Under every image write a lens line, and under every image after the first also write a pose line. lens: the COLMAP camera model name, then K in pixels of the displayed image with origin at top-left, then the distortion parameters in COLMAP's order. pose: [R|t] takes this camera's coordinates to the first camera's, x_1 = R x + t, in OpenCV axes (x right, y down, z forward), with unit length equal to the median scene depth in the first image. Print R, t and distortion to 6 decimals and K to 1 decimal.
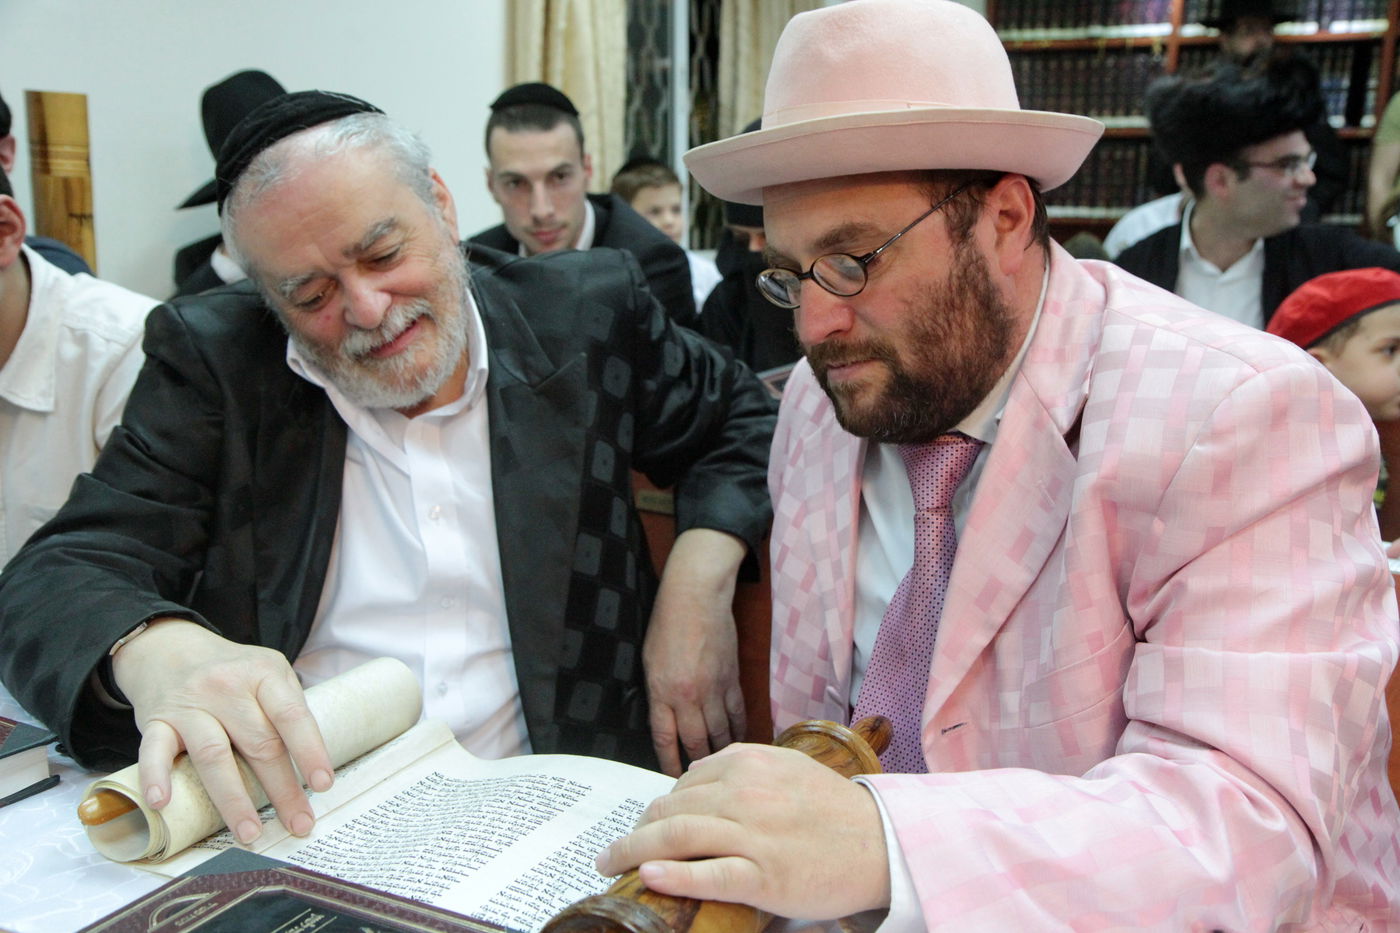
lens RADIAL K [[1411.1, 0, 724.1], [0, 1411.1, 500.0], [0, 0, 1]] dist [0.064506, 0.000000]
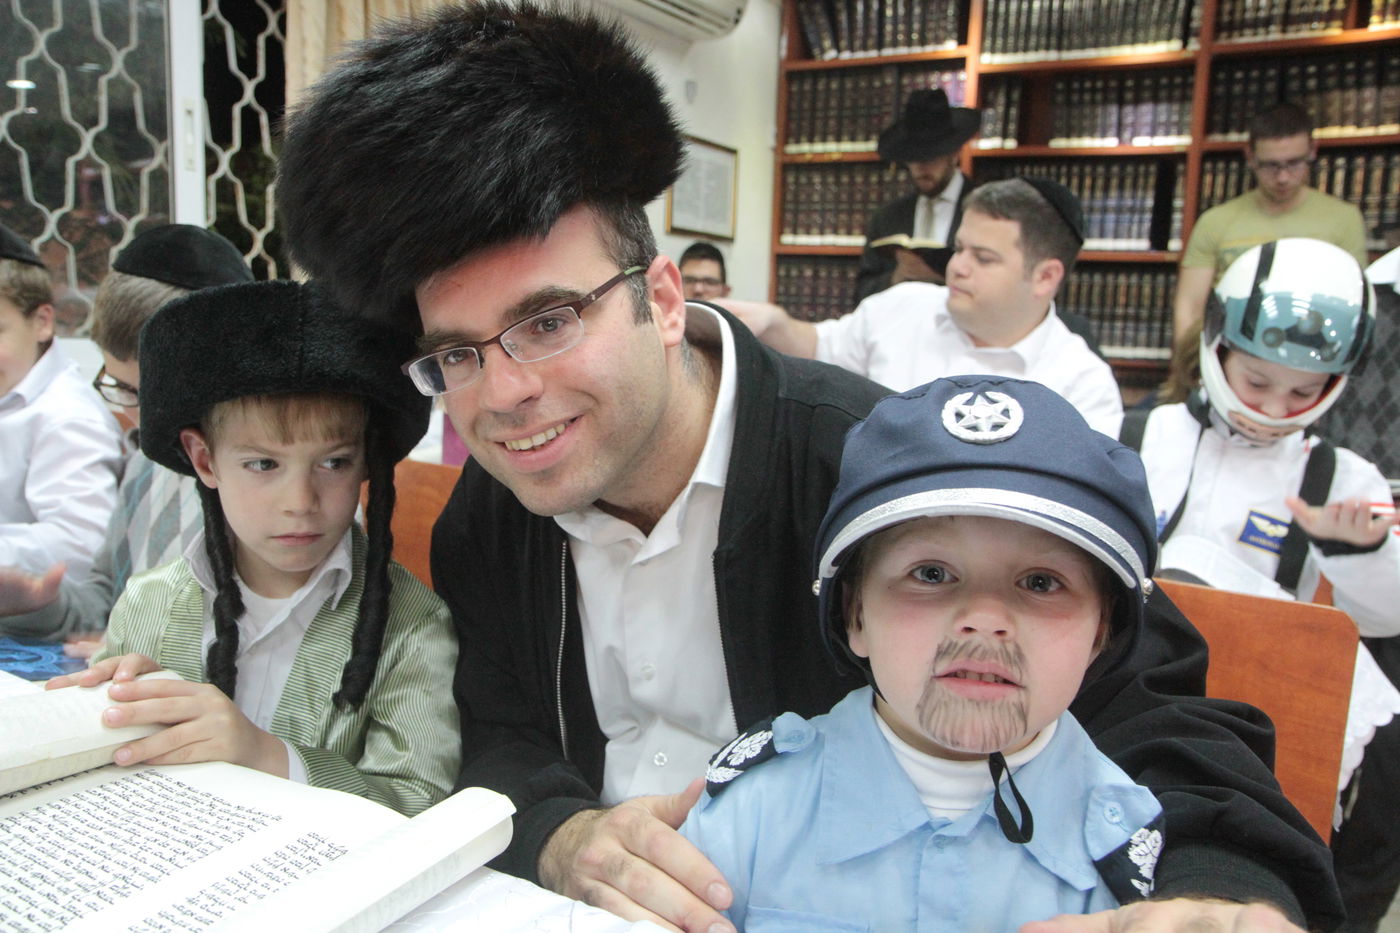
lens RADIAL K [[1108.6, 0, 710.3], [0, 1108.6, 448.0], [0, 0, 1]] dist [-0.047193, 0.078226]
pose [[0.998758, 0.015414, -0.047380, 0.517206], [-0.018869, 0.997127, -0.073362, -0.224010], [0.046113, 0.074165, 0.996179, 0.851684]]
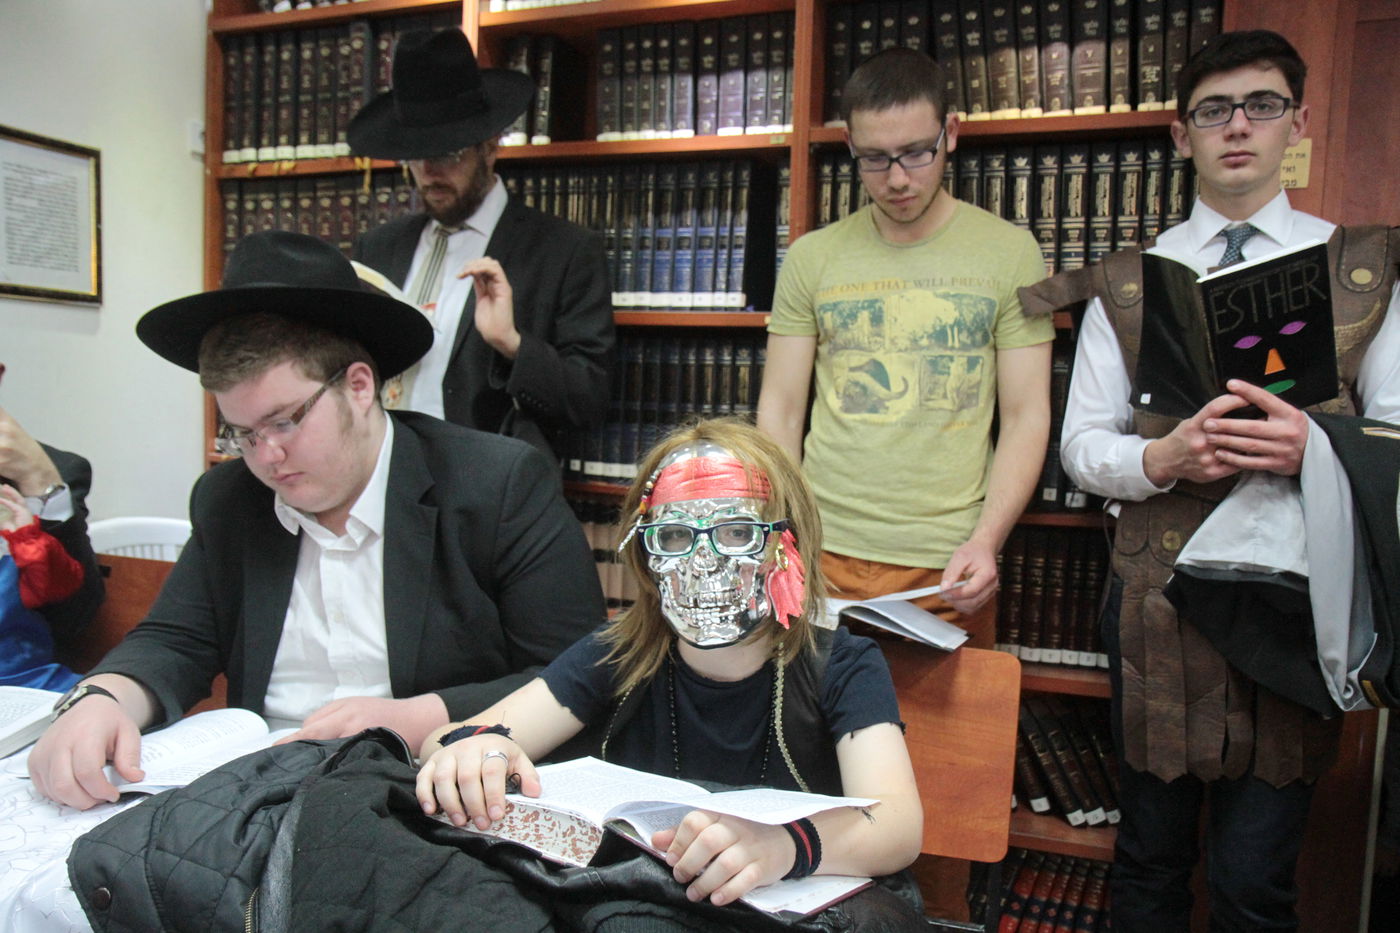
lens RADIAL K [[1129.5, 0, 711.6], [0, 1129.5, 466.4], [0, 0, 1]] dist [-0.093489, 0.087147]
pose [[0.995151, -0.014266, 0.097315, 0.985266], [0.024902, 0.993733, -0.108975, -0.412198], [-0.095151, 0.110870, 0.989270, 1.554132]]
